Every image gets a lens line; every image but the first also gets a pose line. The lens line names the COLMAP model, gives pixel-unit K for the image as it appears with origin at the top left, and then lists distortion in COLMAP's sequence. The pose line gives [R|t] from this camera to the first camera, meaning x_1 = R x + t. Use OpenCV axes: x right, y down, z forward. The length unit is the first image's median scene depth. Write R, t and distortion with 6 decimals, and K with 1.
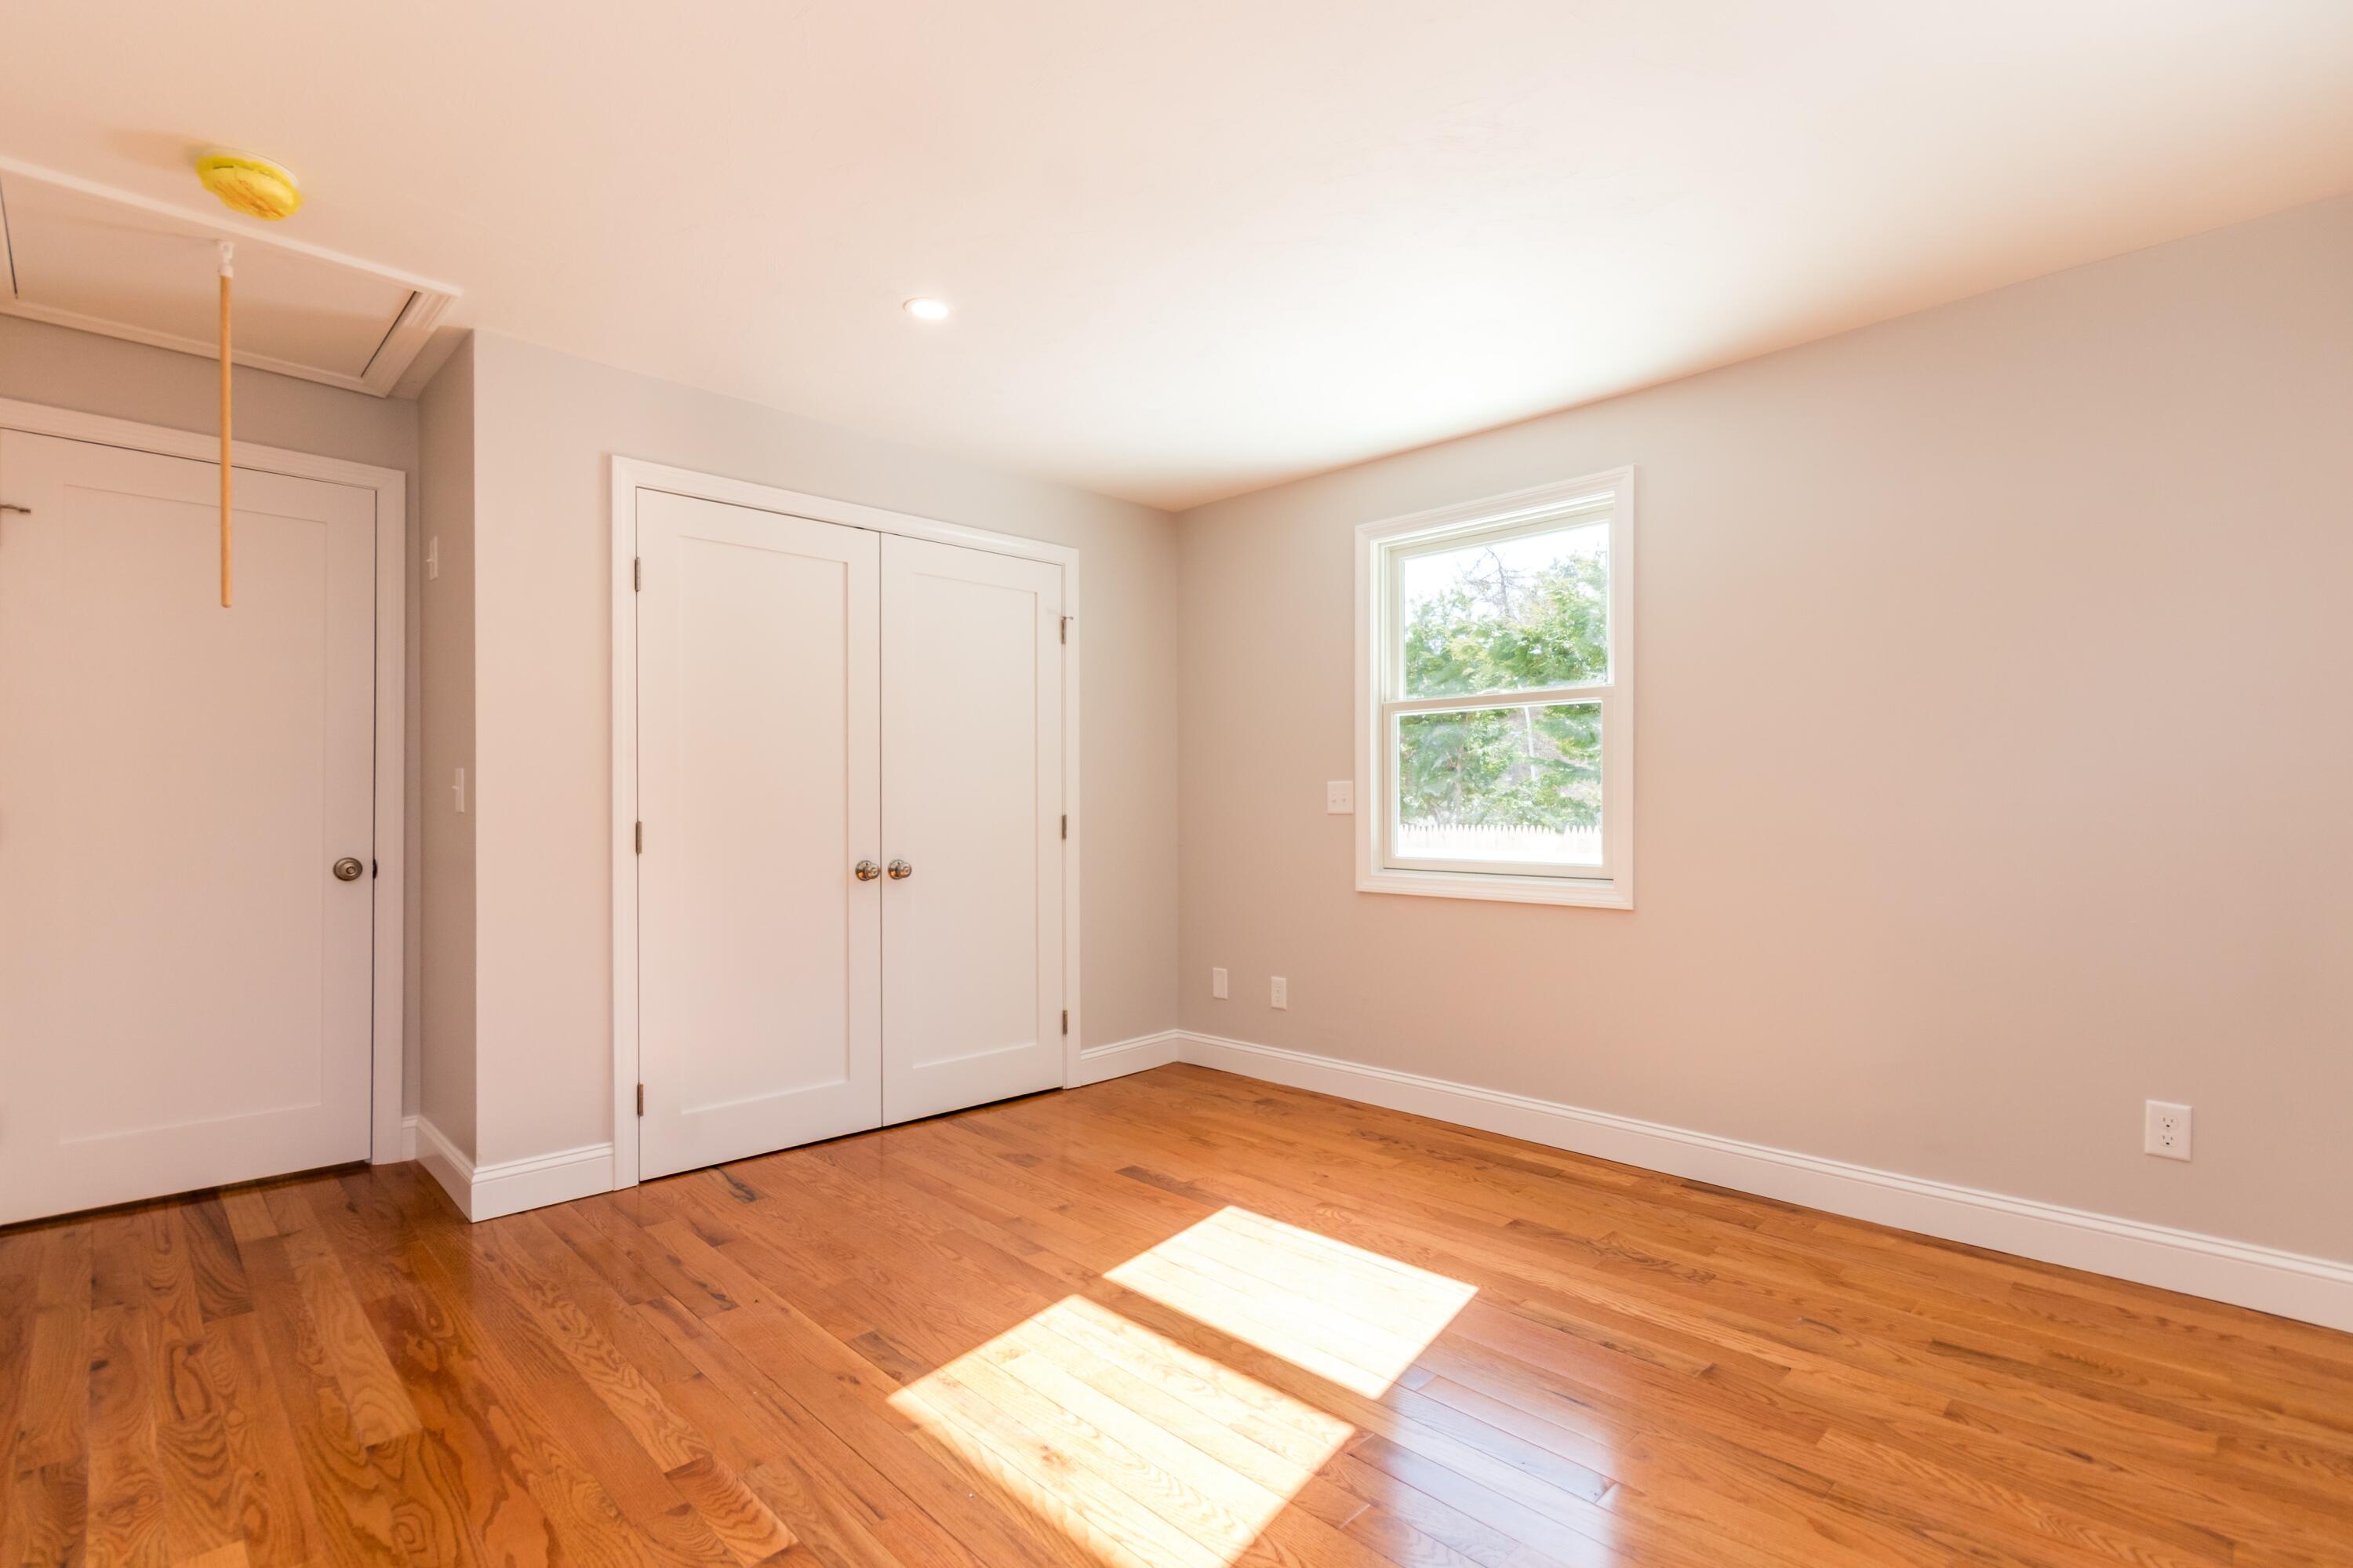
lens RADIAL K [[1084.4, 0, 1173.9], [0, 1084.4, 801.6], [0, 0, 1]] dist [0.000951, -0.000159]
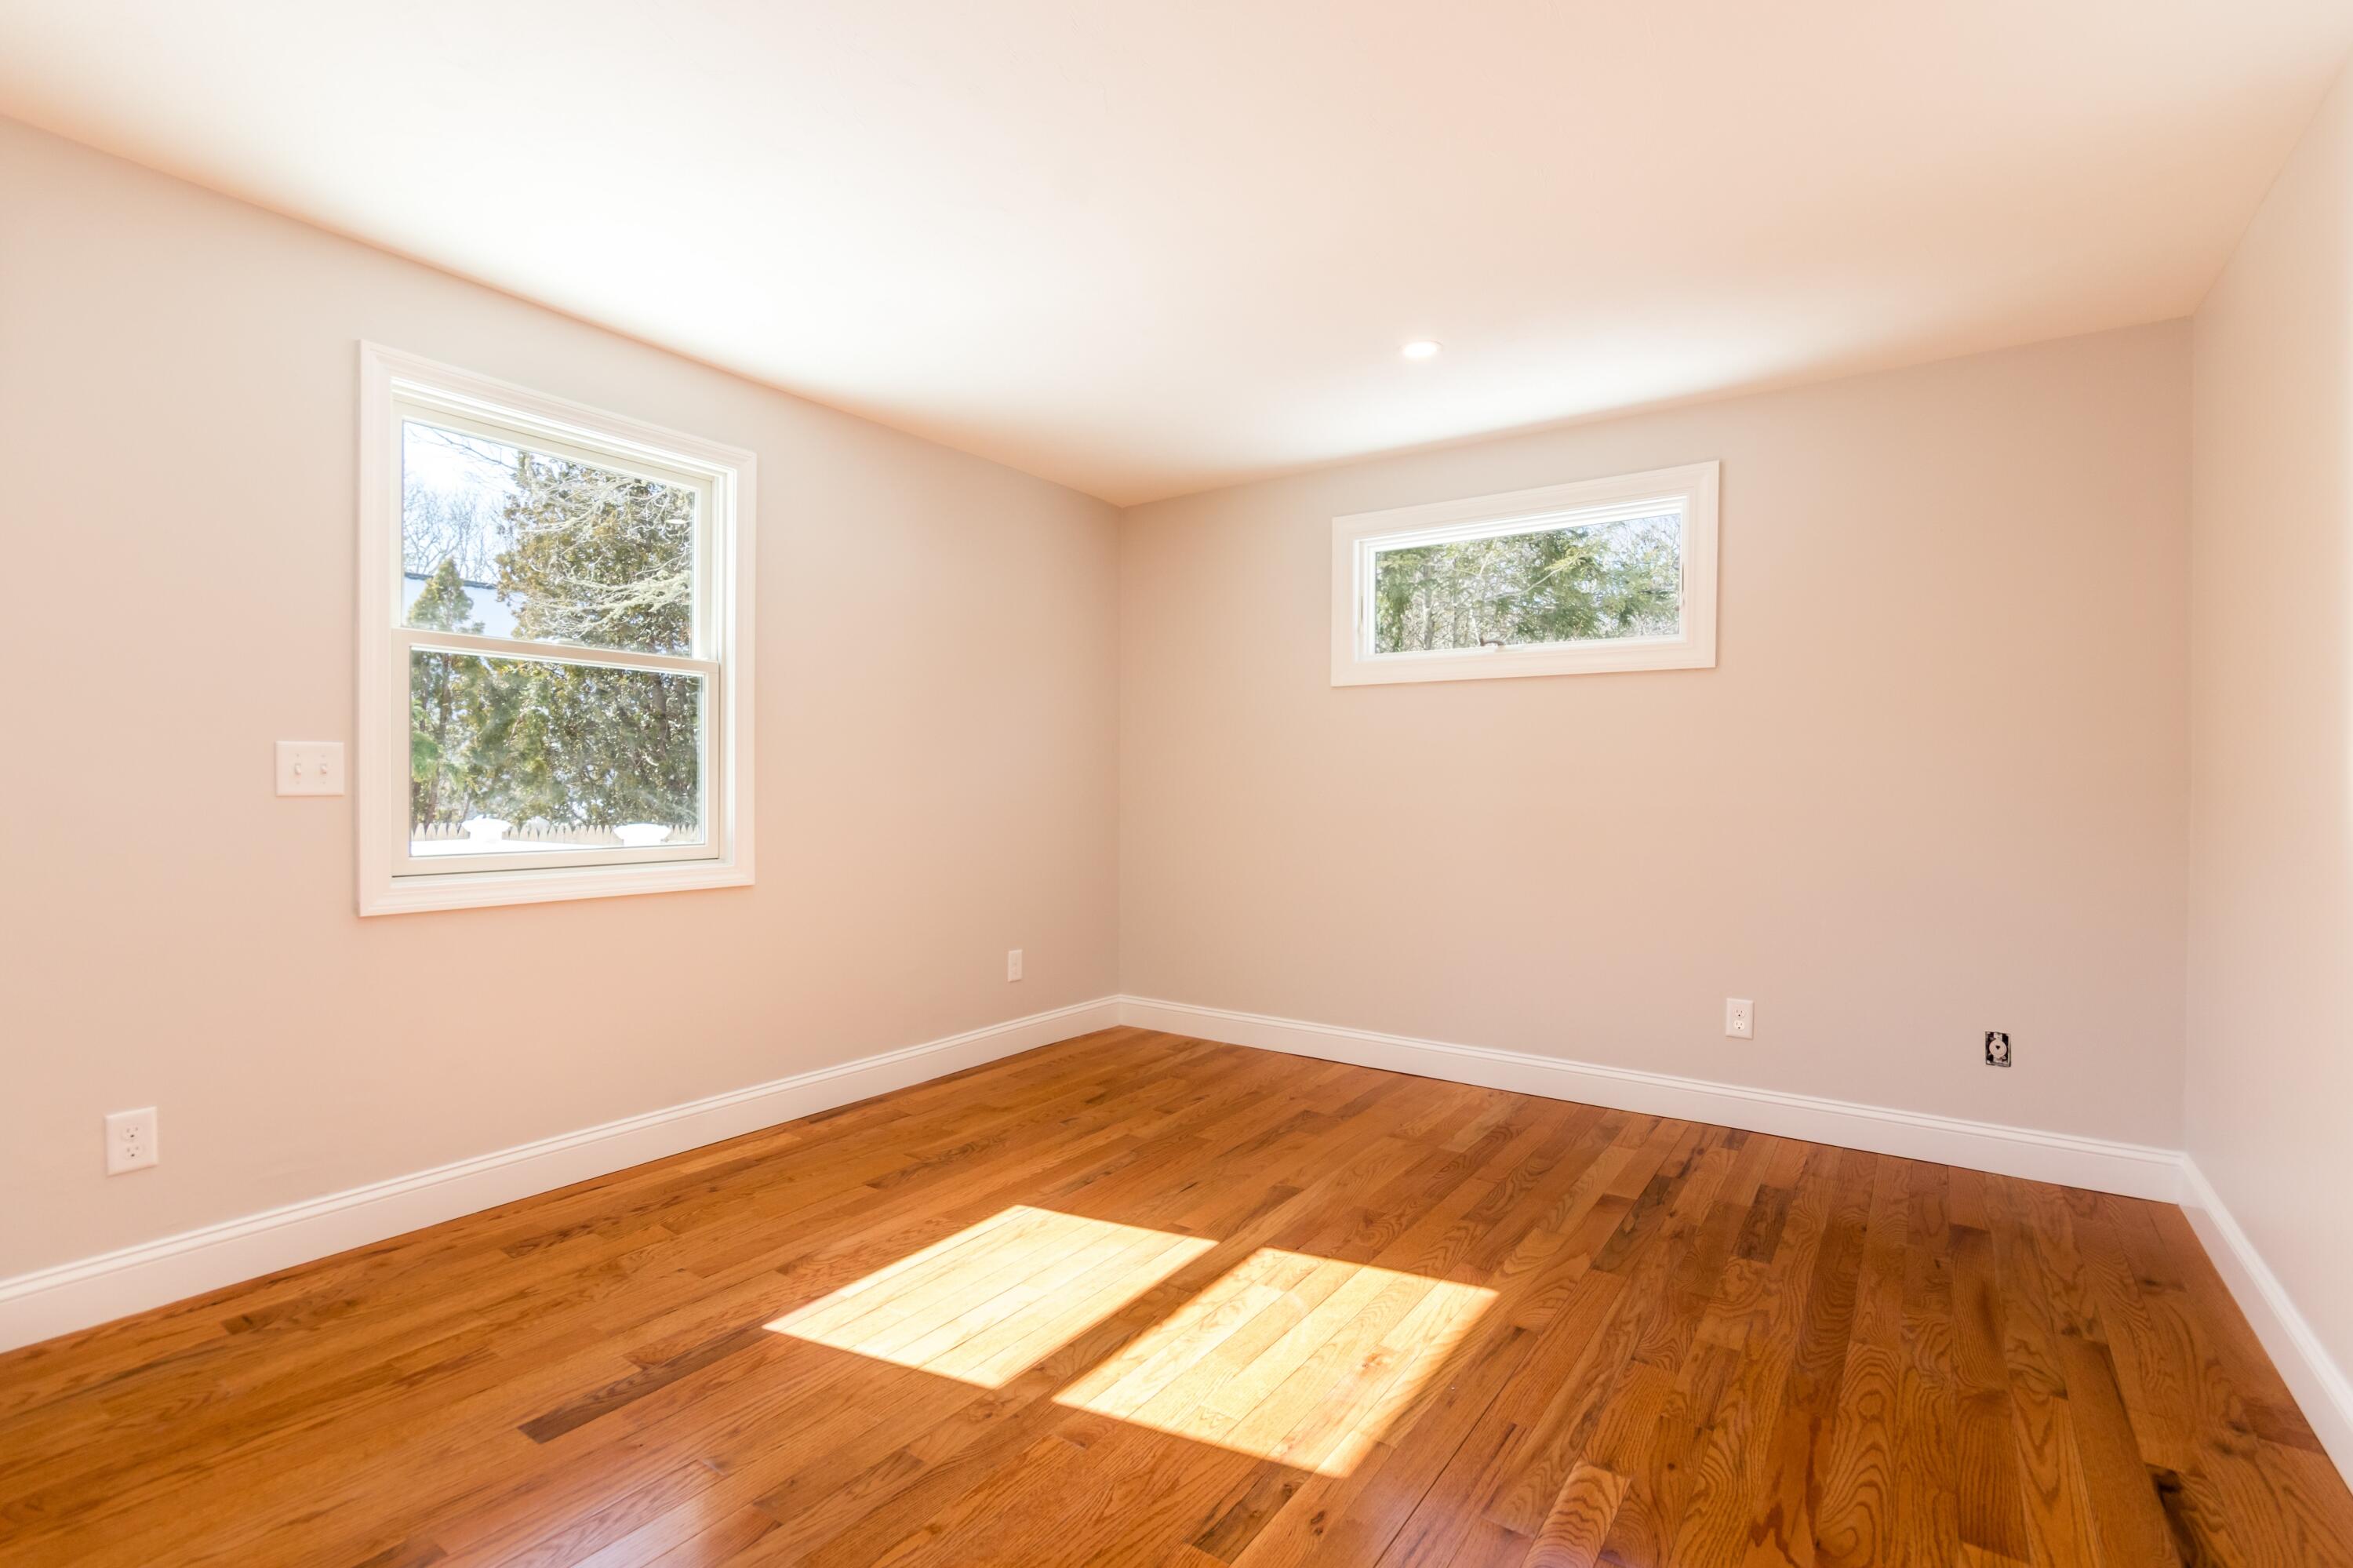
lens RADIAL K [[1084.4, 0, 1172.0], [0, 1084.4, 795.1], [0, 0, 1]] dist [0.000951, -0.000159]
pose [[-0.181245, -0.009745, 0.983390, -0.840284], [-0.009030, 0.999925, 0.008245, 0.002343], [-0.983397, -0.007386, -0.181319, 1.005588]]
